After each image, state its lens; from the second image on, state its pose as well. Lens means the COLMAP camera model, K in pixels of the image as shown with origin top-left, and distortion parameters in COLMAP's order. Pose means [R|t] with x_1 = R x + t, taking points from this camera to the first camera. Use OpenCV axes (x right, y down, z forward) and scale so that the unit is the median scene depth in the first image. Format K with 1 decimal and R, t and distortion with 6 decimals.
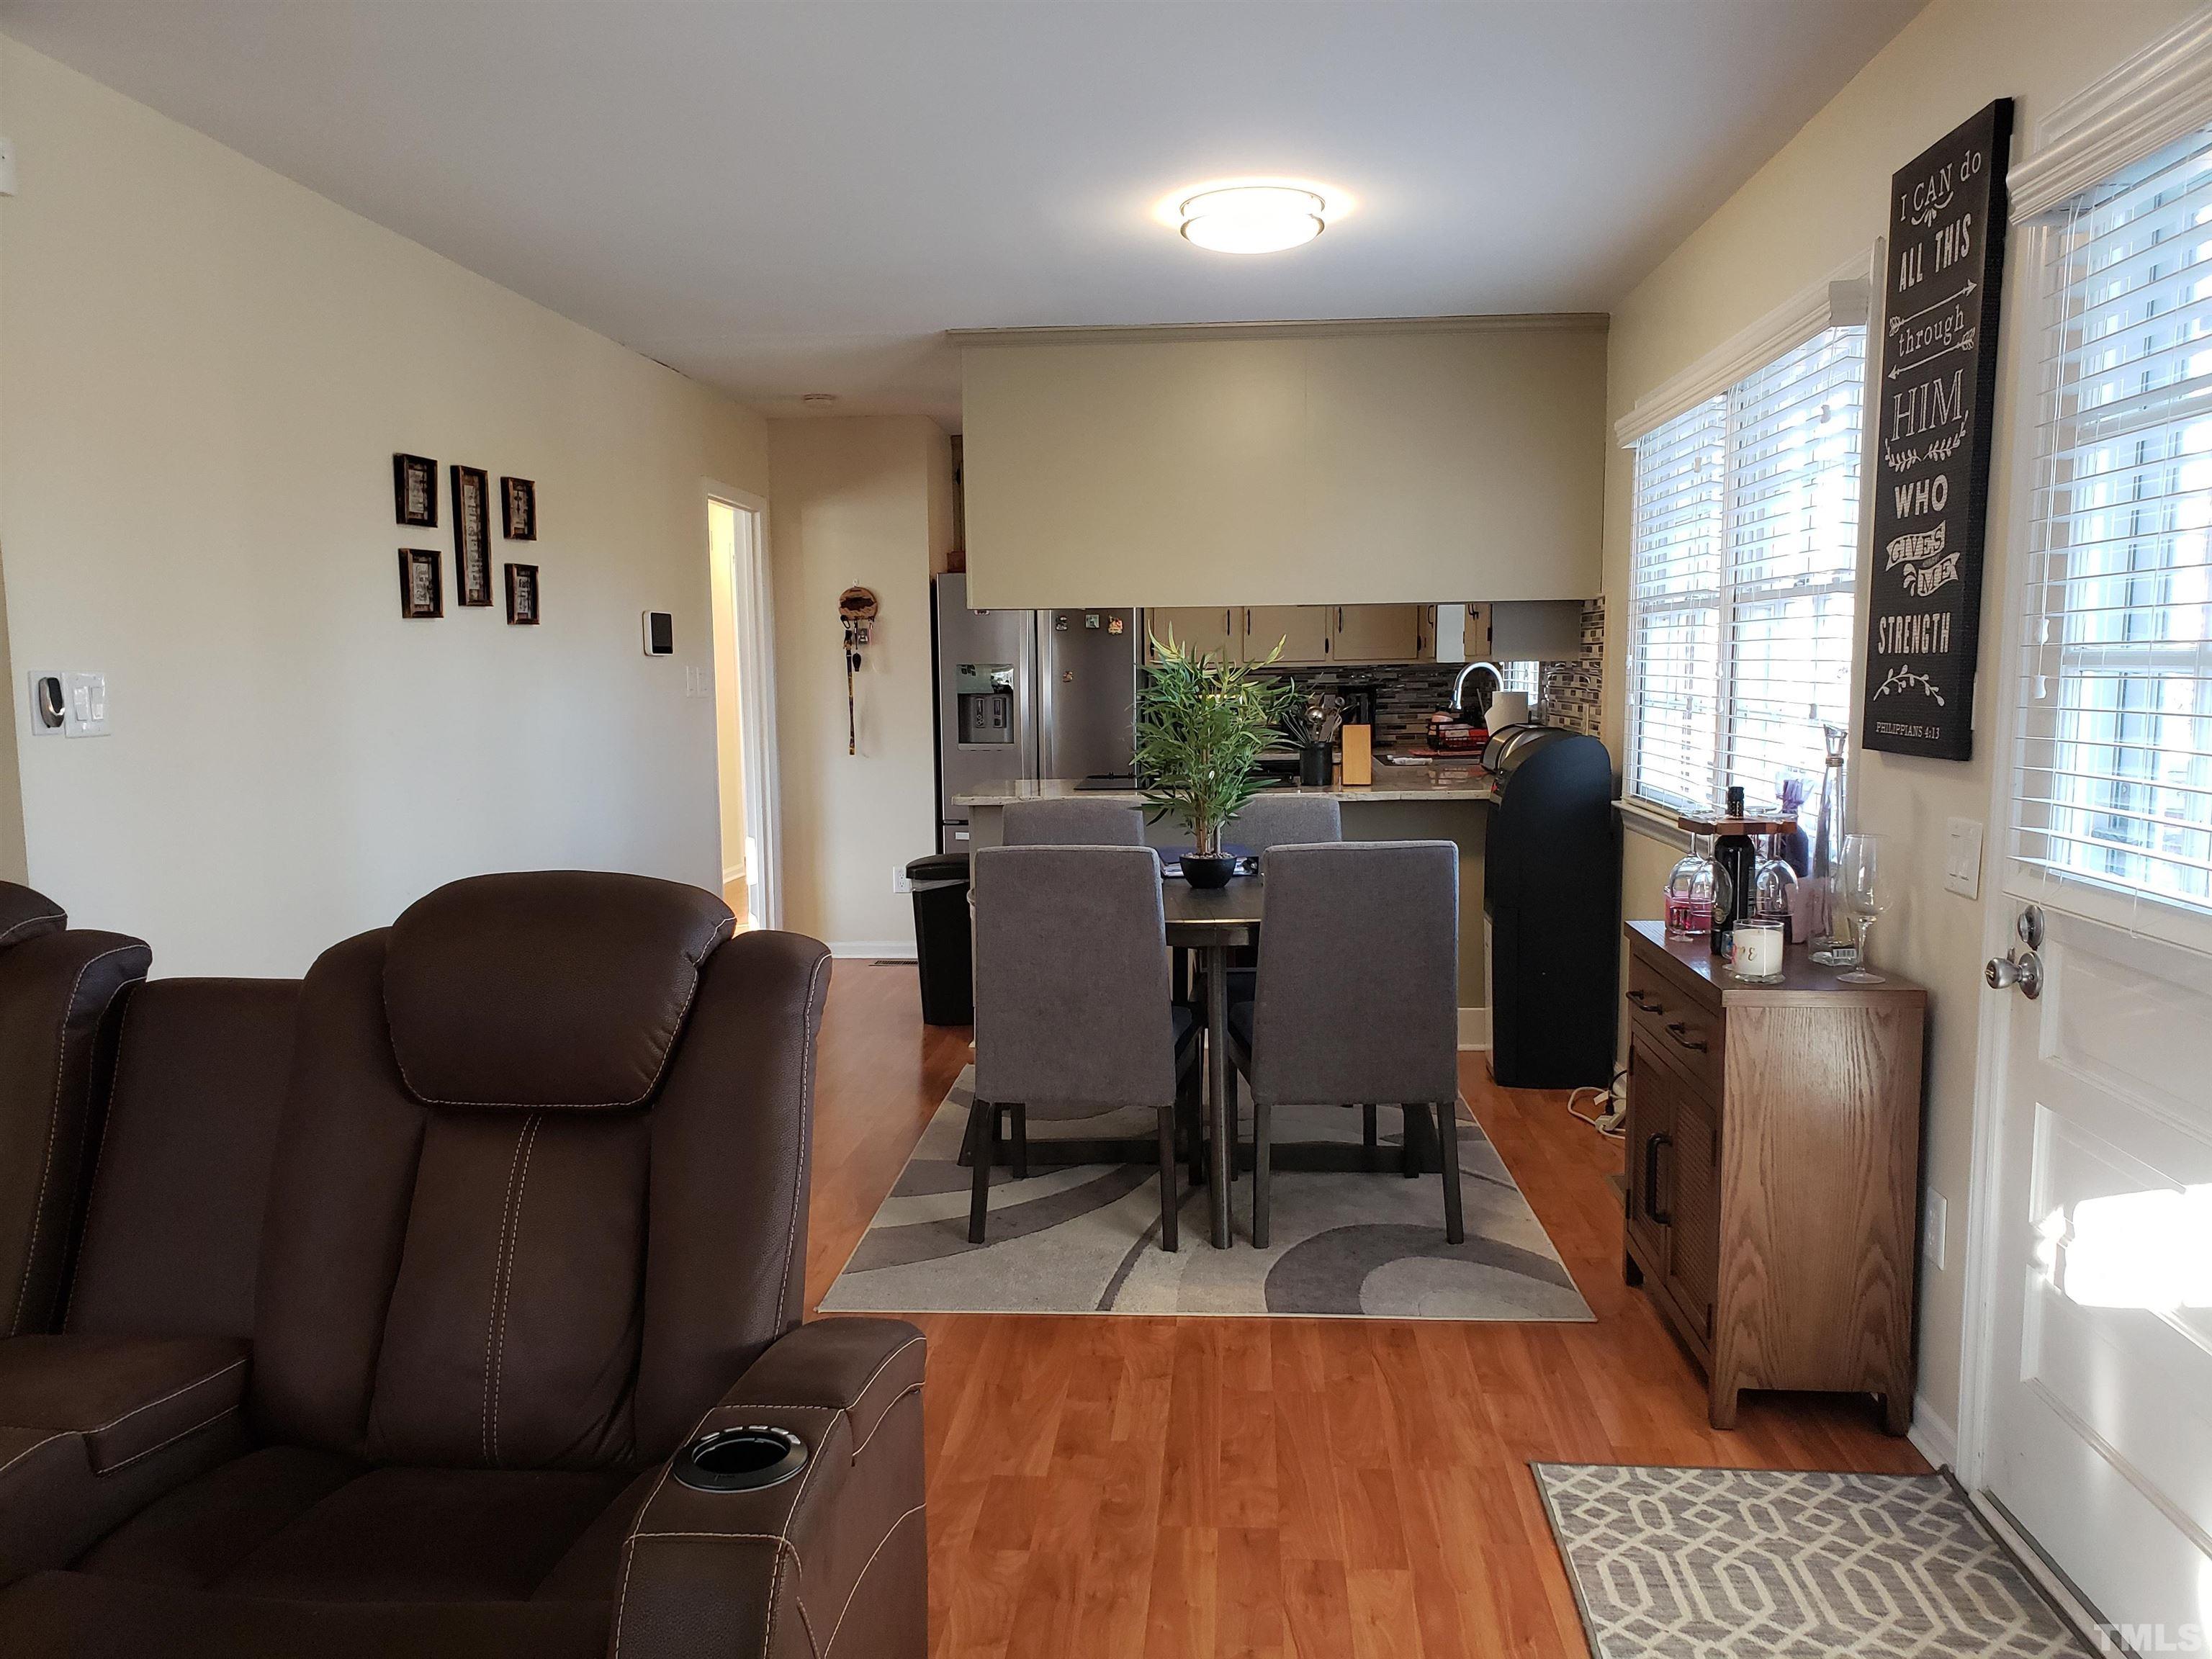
lens RADIAL K [[1700.5, 0, 1107.0], [0, 1700.5, 882.0], [0, 0, 1]] dist [0.117900, -0.250281]
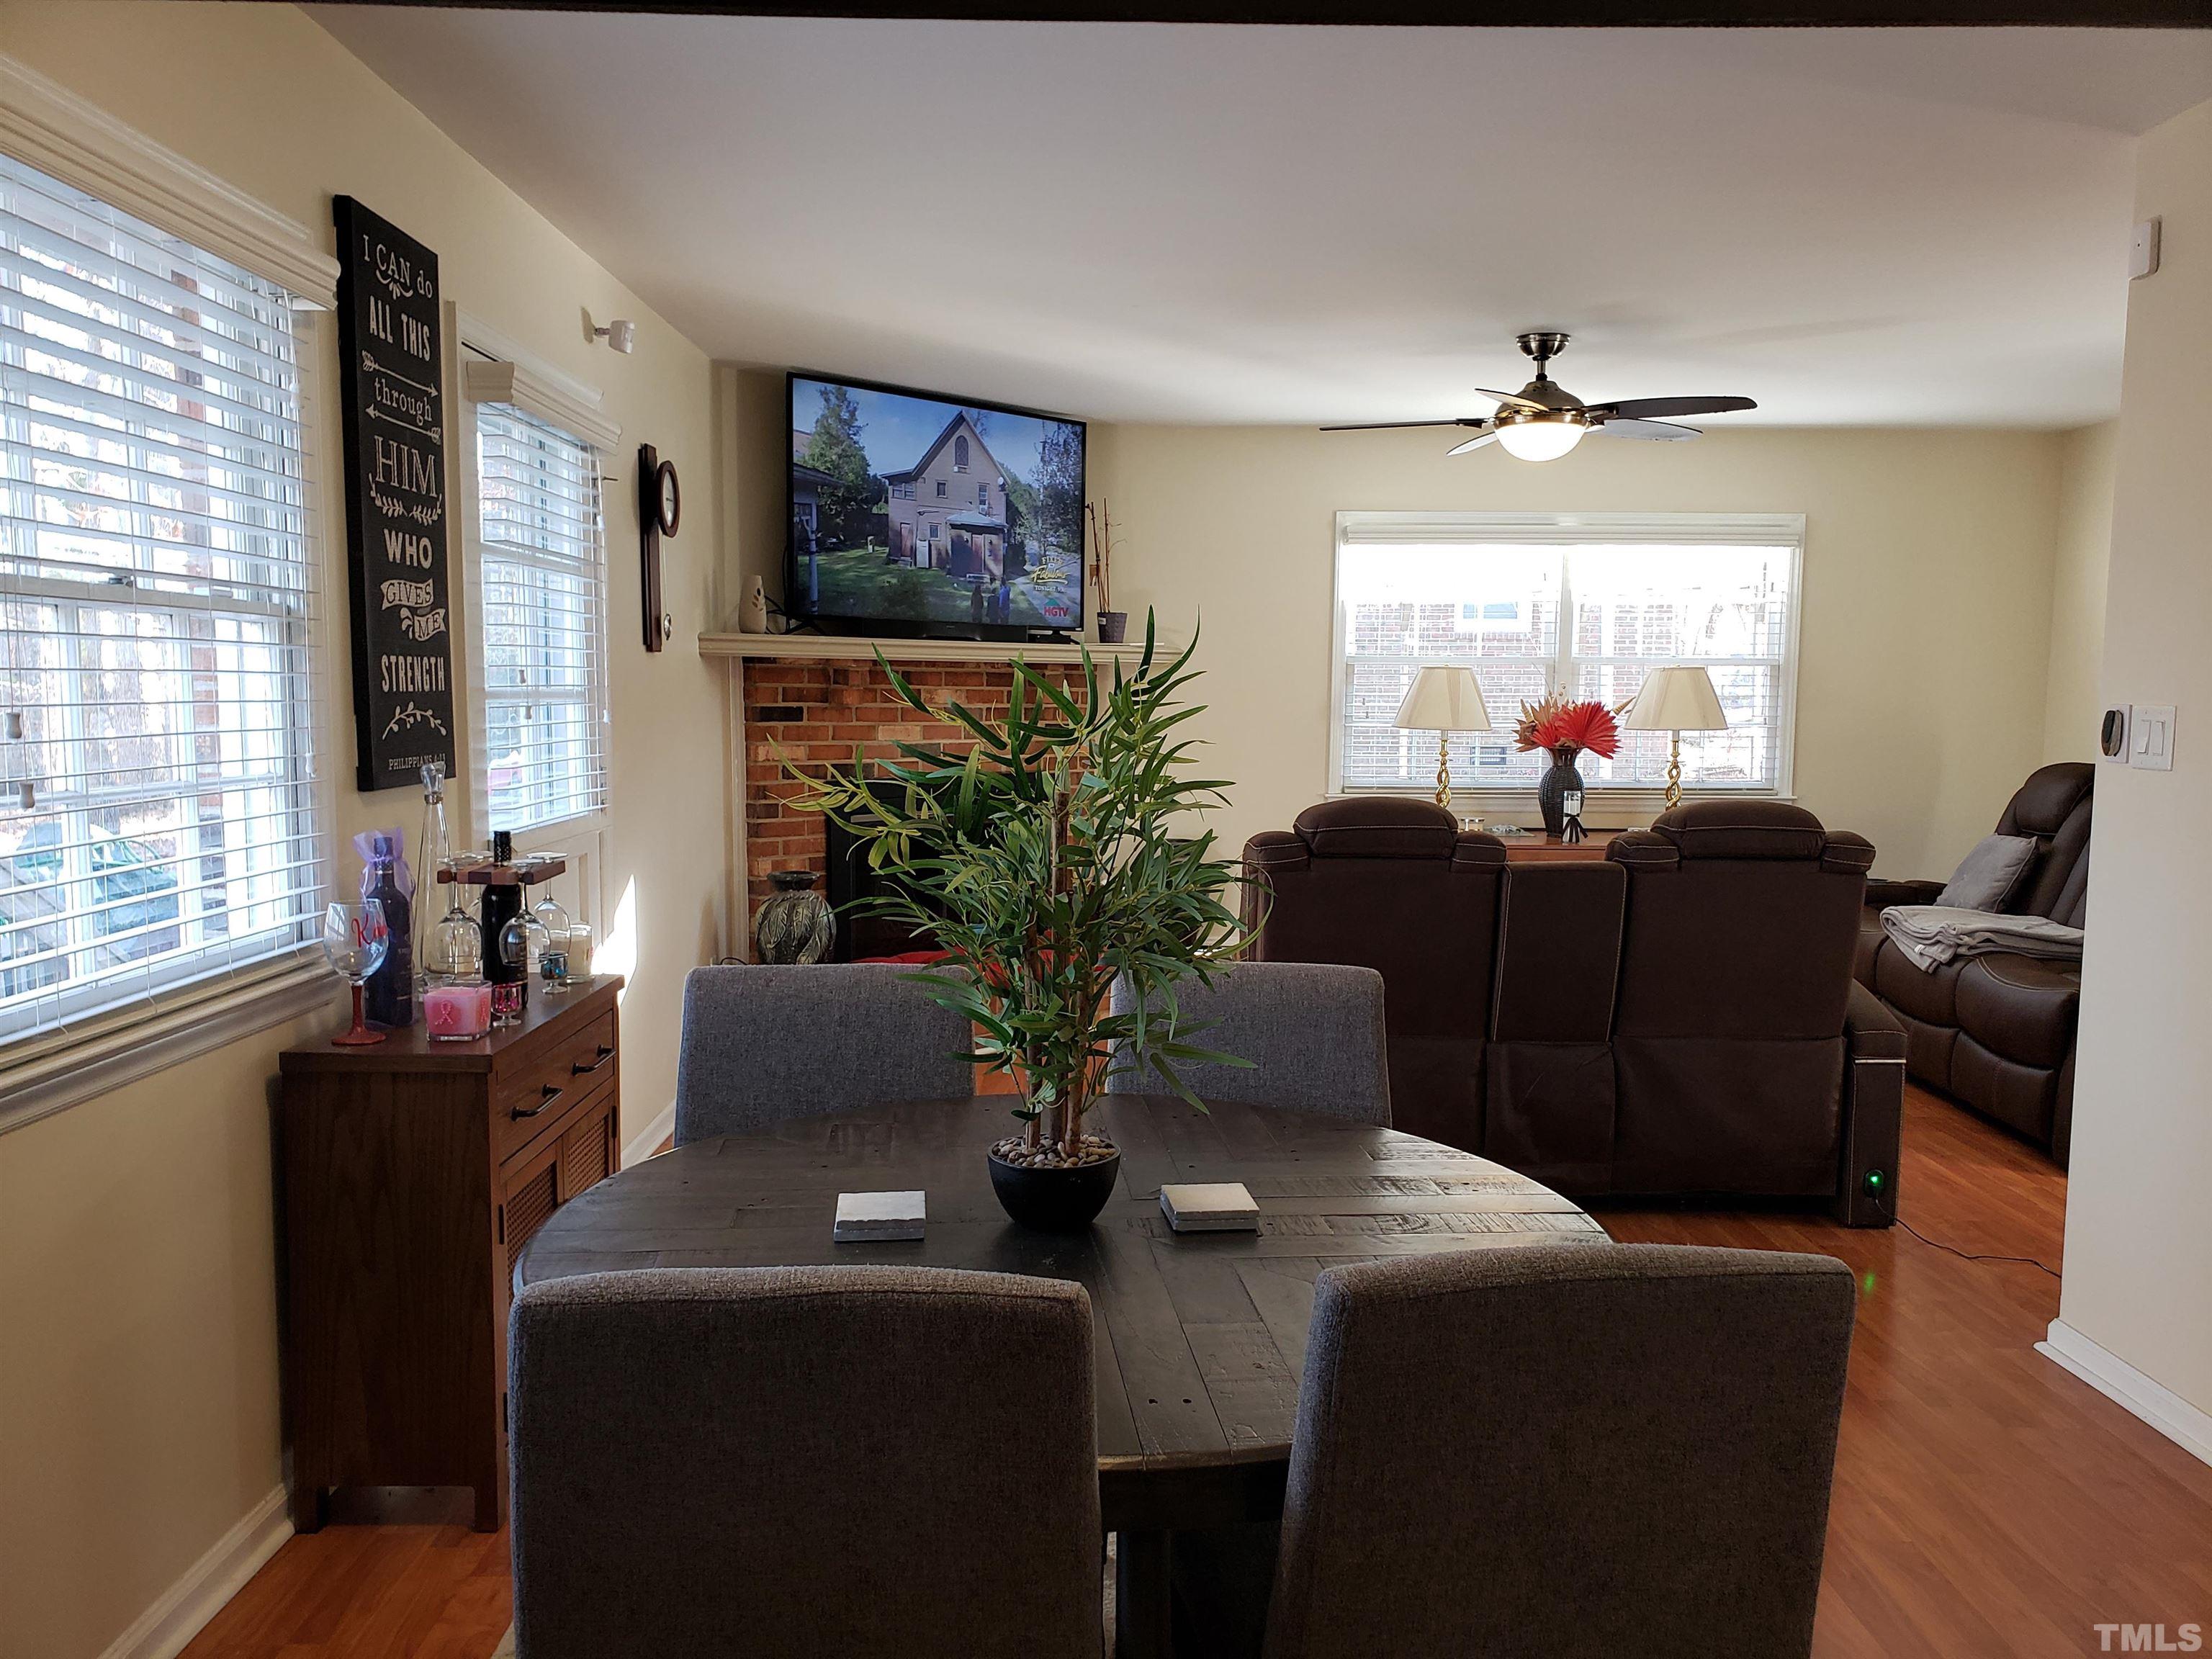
lens RADIAL K [[1712.6, 0, 1128.2], [0, 1712.6, 823.5], [0, 0, 1]] dist [0.135694, -0.243553]
pose [[-0.995539, 0.005681, -0.094180, 0.121343], [-0.014021, 0.978195, 0.207216, -0.285605], [0.093303, 0.207612, -0.973751, 2.133448]]
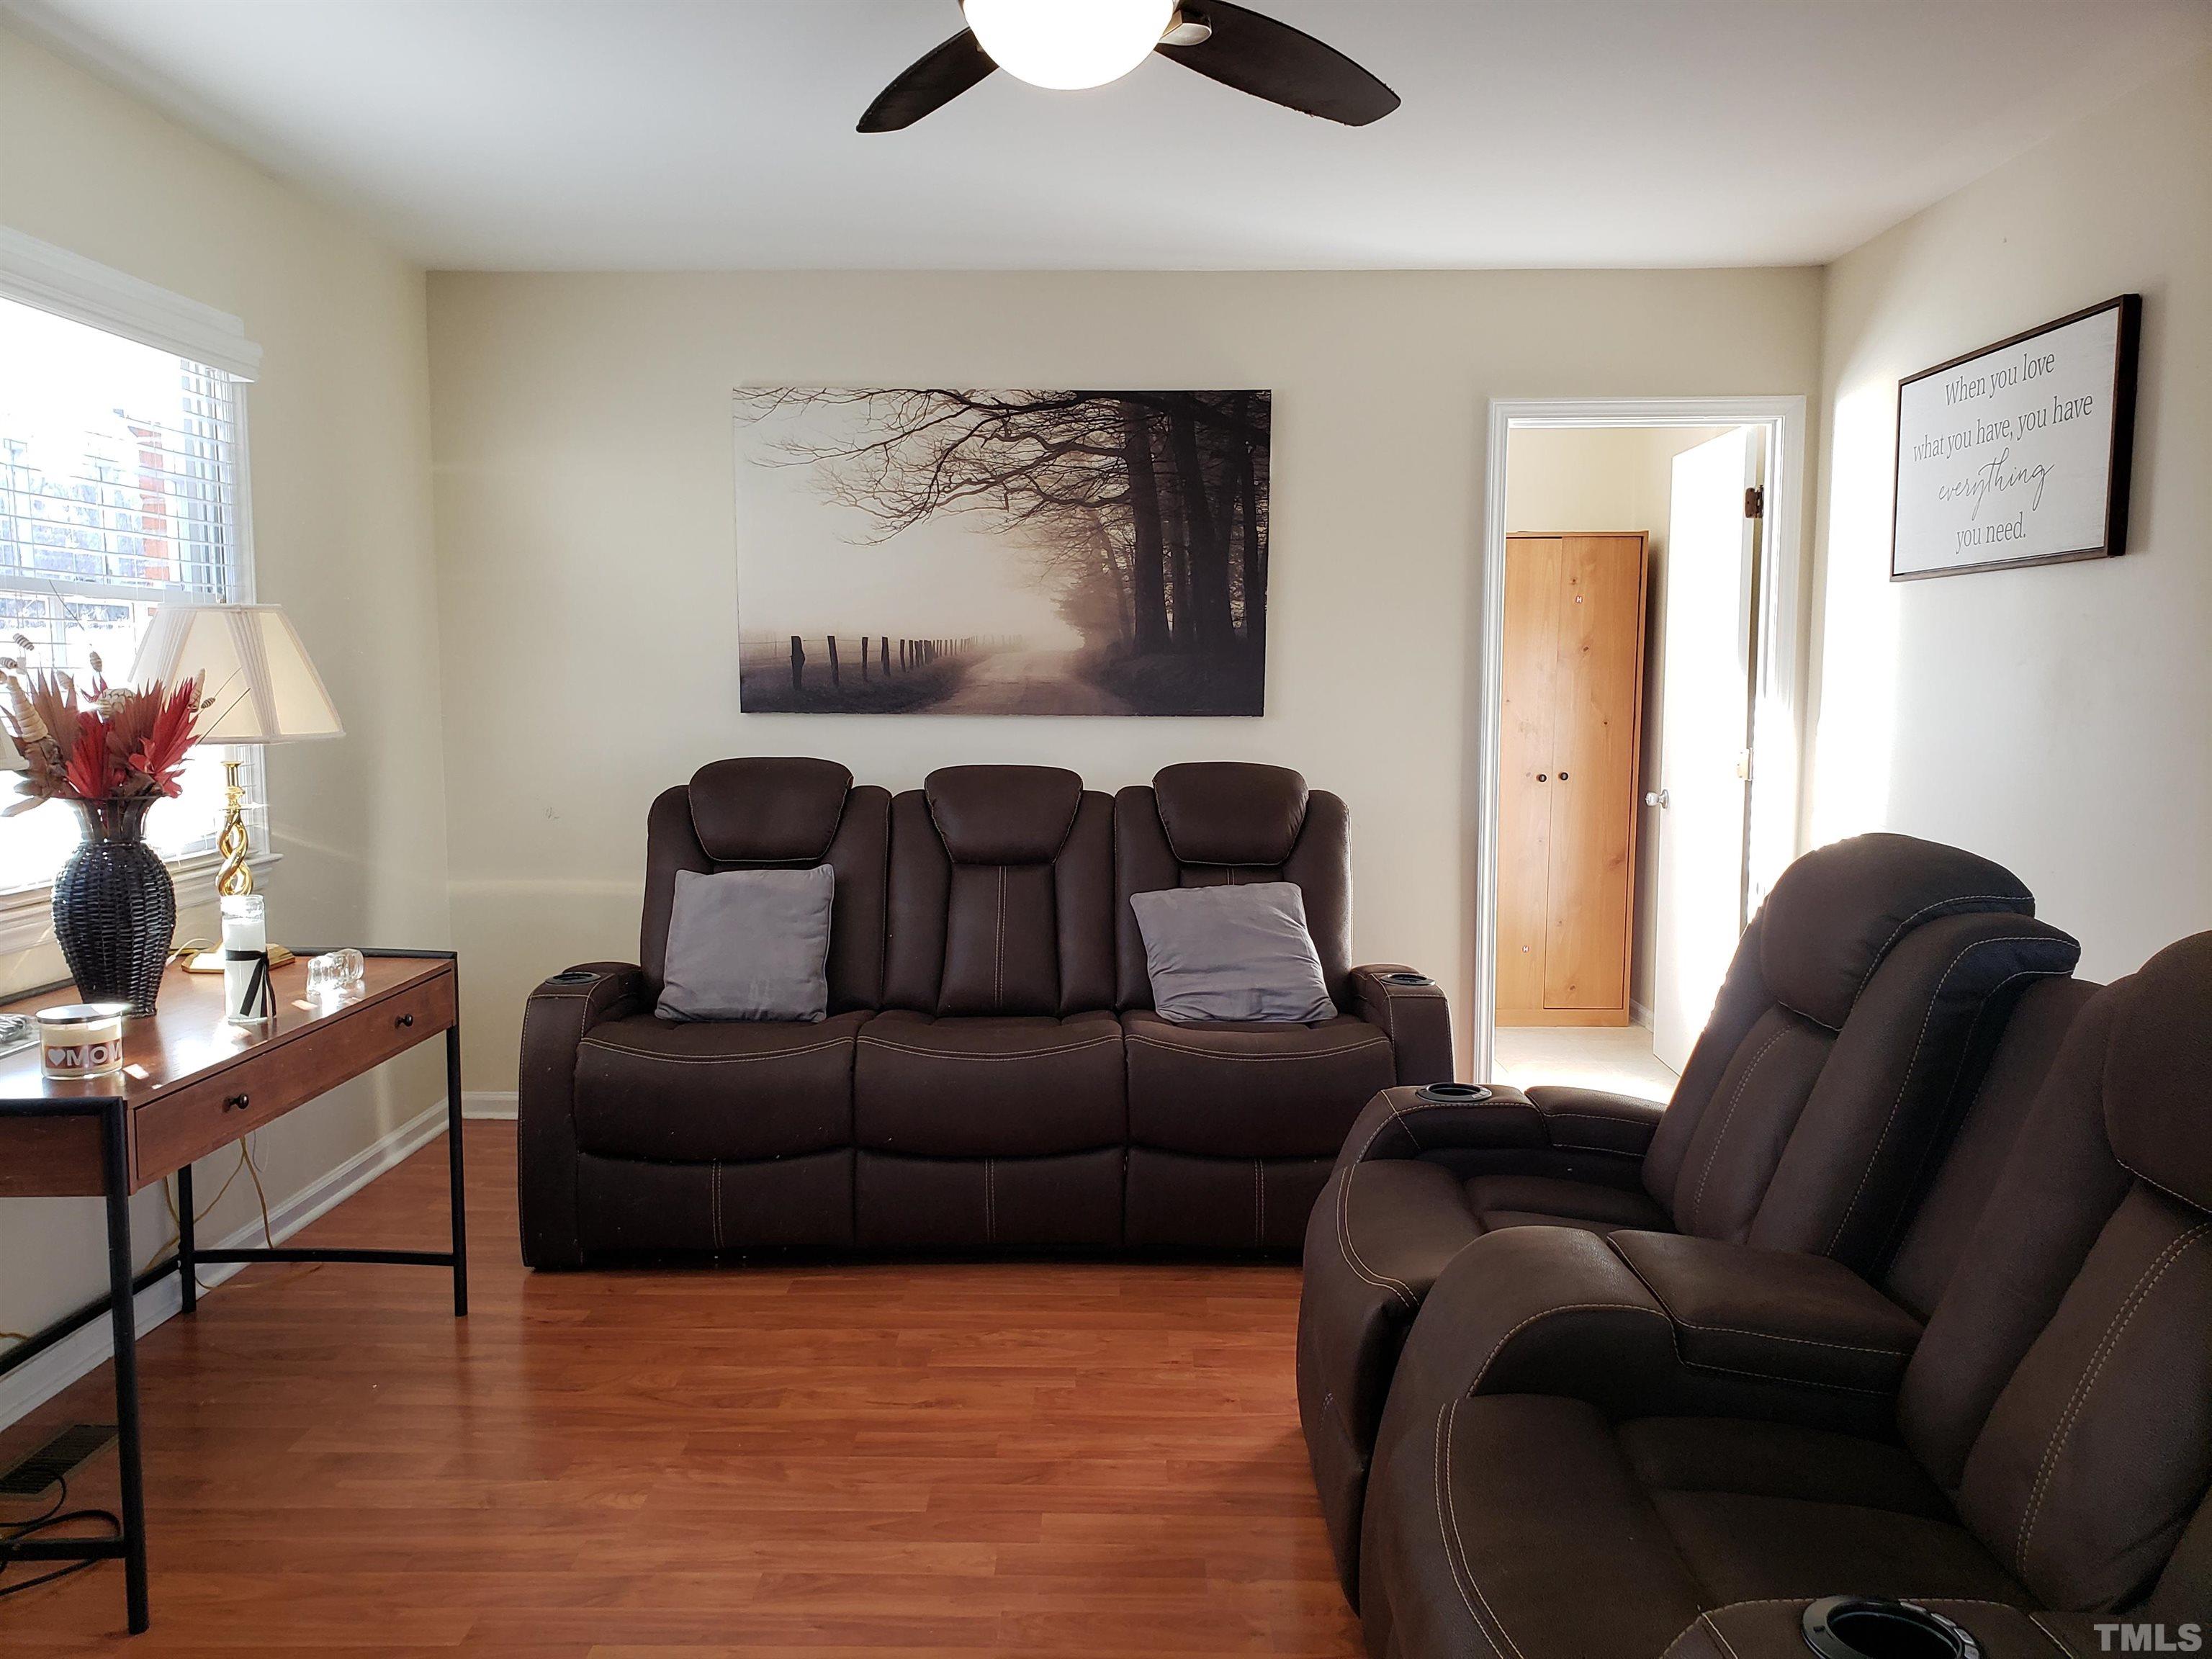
lens RADIAL K [[1700.5, 0, 1107.0], [0, 1700.5, 882.0], [0, 0, 1]] dist [0.117900, -0.250281]
pose [[0.065952, 0.130257, -0.989284, 0.285234], [-0.131369, 0.983946, 0.120796, -0.038089], [0.989137, 0.121995, 0.082005, 0.287760]]
